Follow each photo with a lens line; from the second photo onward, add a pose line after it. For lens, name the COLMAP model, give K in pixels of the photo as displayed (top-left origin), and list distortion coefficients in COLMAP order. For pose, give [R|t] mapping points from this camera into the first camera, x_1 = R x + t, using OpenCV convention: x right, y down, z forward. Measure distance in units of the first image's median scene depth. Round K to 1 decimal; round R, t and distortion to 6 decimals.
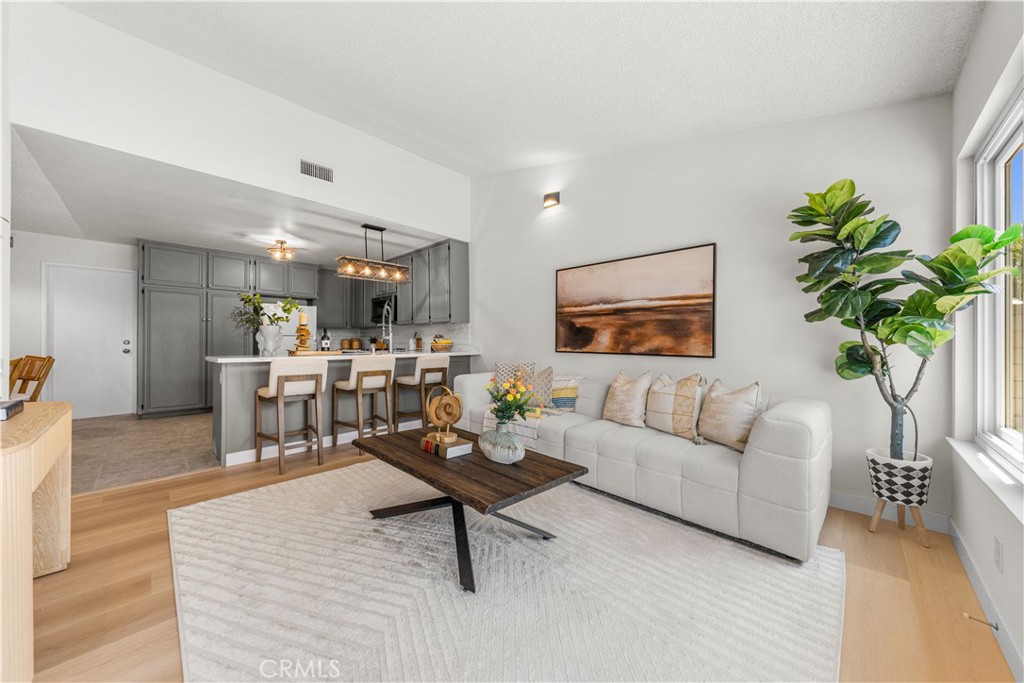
lens RADIAL K [[336.9, 0, 508.3], [0, 336.9, 343.1], [0, 0, 1]] dist [-0.001744, -0.000589]
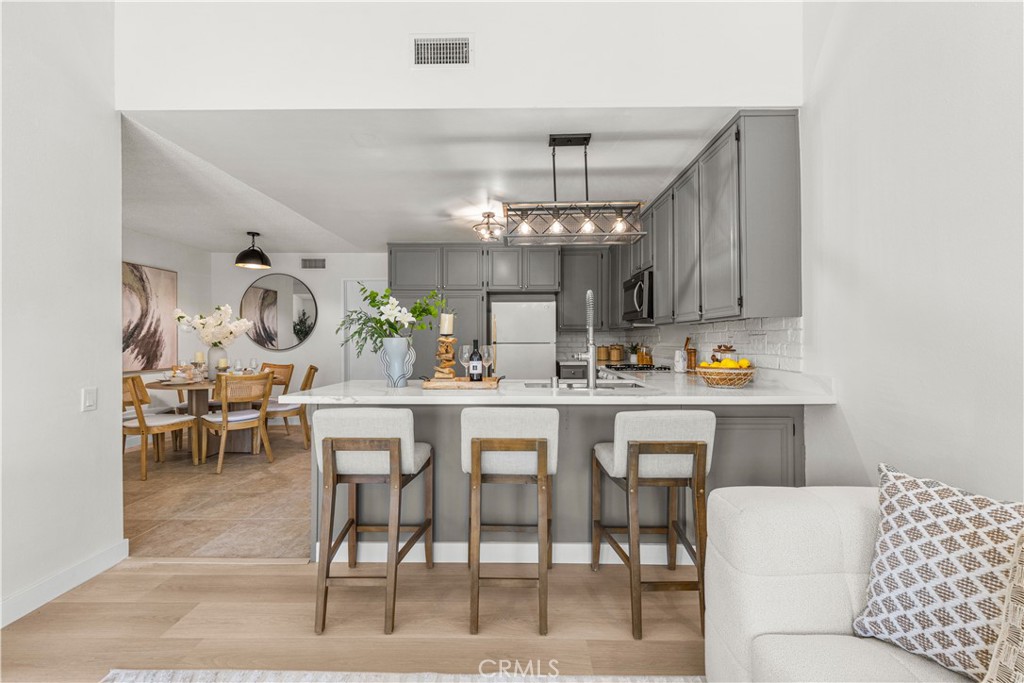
lens RADIAL K [[413.2, 0, 511.6], [0, 413.2, 340.1], [0, 0, 1]] dist [0.008663, -0.000819]
pose [[0.700265, -0.001734, -0.713881, -0.014368], [-0.001994, 0.999988, -0.004385, -0.046103], [0.713880, 0.004494, 0.700253, 0.651258]]
